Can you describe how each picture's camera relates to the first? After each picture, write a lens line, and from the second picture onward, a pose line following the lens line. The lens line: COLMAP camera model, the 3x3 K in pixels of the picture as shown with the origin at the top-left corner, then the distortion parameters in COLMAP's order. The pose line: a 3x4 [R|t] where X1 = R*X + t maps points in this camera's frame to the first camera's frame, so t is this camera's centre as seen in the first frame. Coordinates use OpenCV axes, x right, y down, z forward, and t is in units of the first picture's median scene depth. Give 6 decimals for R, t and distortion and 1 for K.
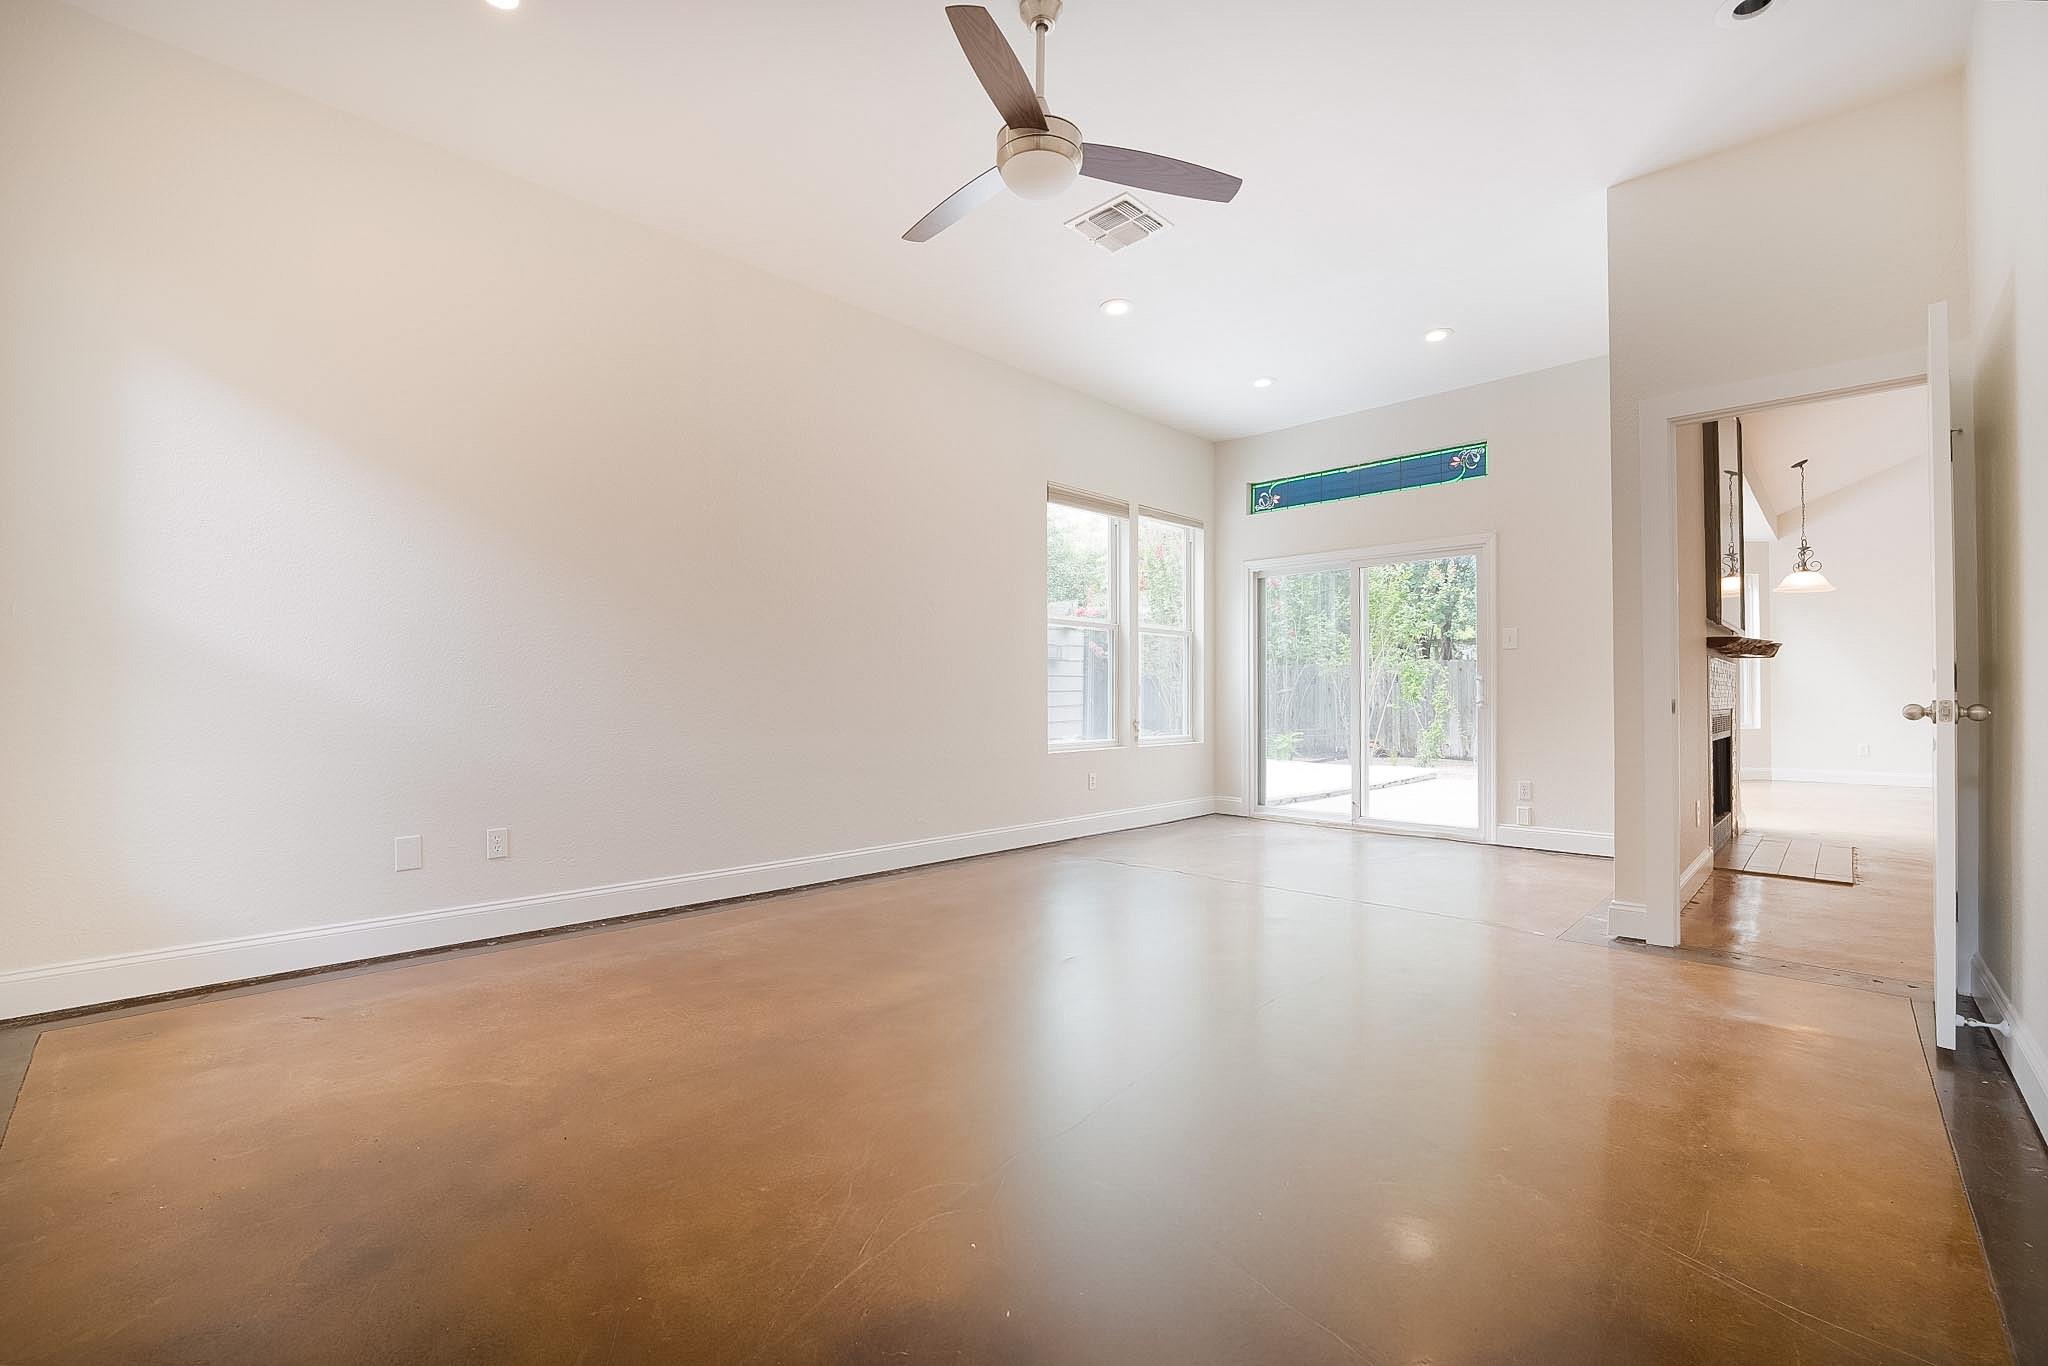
lens RADIAL K [[850.4, 0, 1024.5], [0, 850.4, 675.7], [0, 0, 1]] dist [-0.023064, -0.000152]
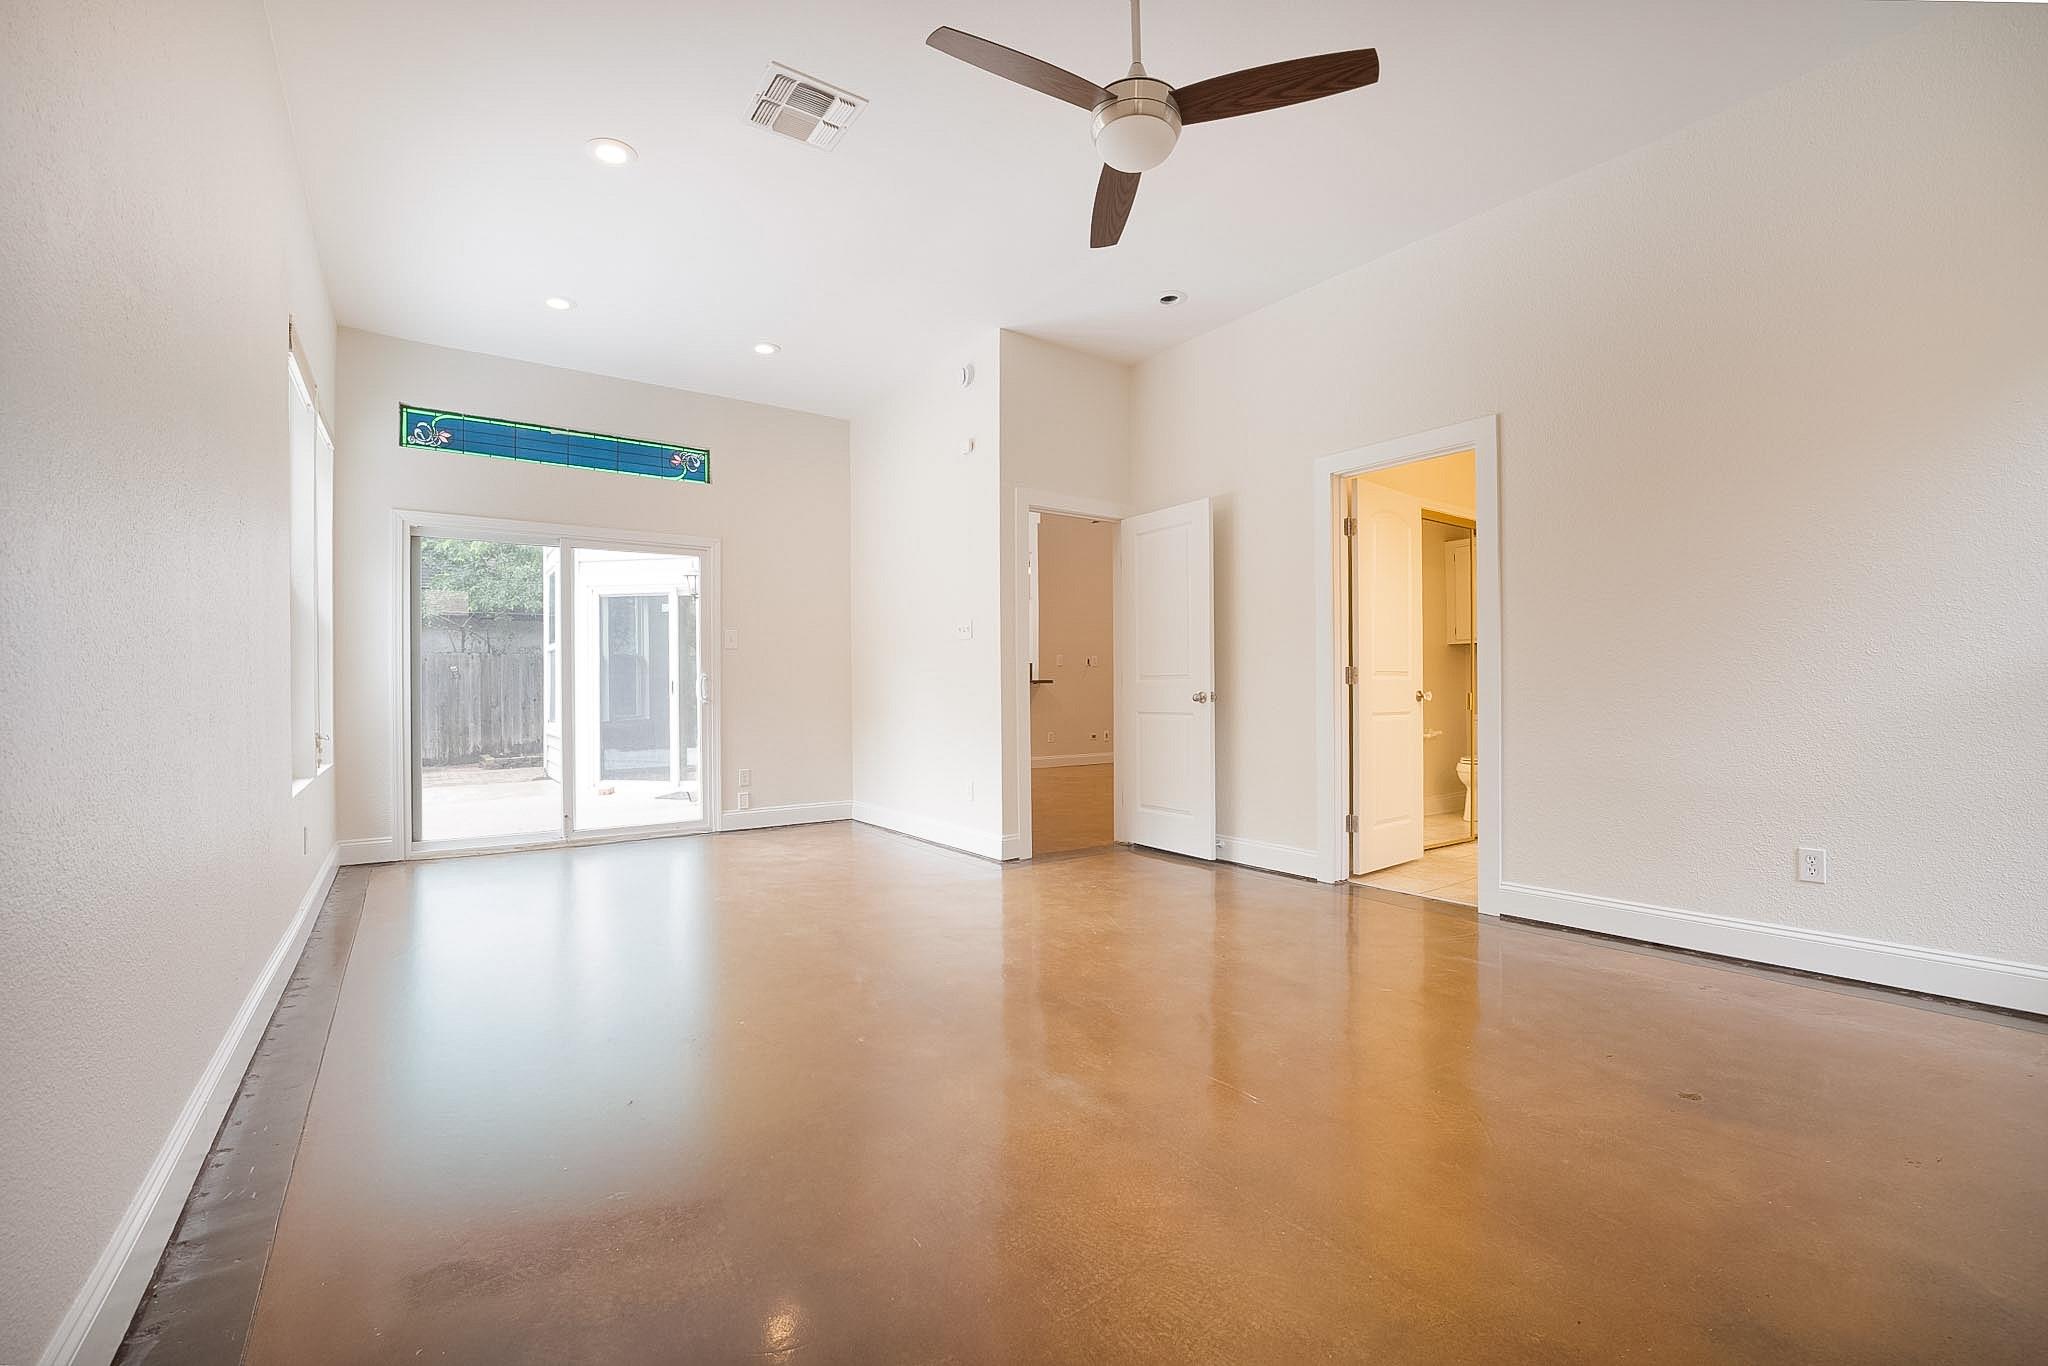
lens RADIAL K [[850.4, 0, 1018.9], [0, 850.4, 685.4], [0, 0, 1]] dist [-0.023064, -0.000152]
pose [[0.194226, 0.001254, 0.980956, -0.409283], [-0.015964, 0.999871, 0.001882, 0.007048], [-0.980827, -0.016026, 0.194221, 0.408656]]
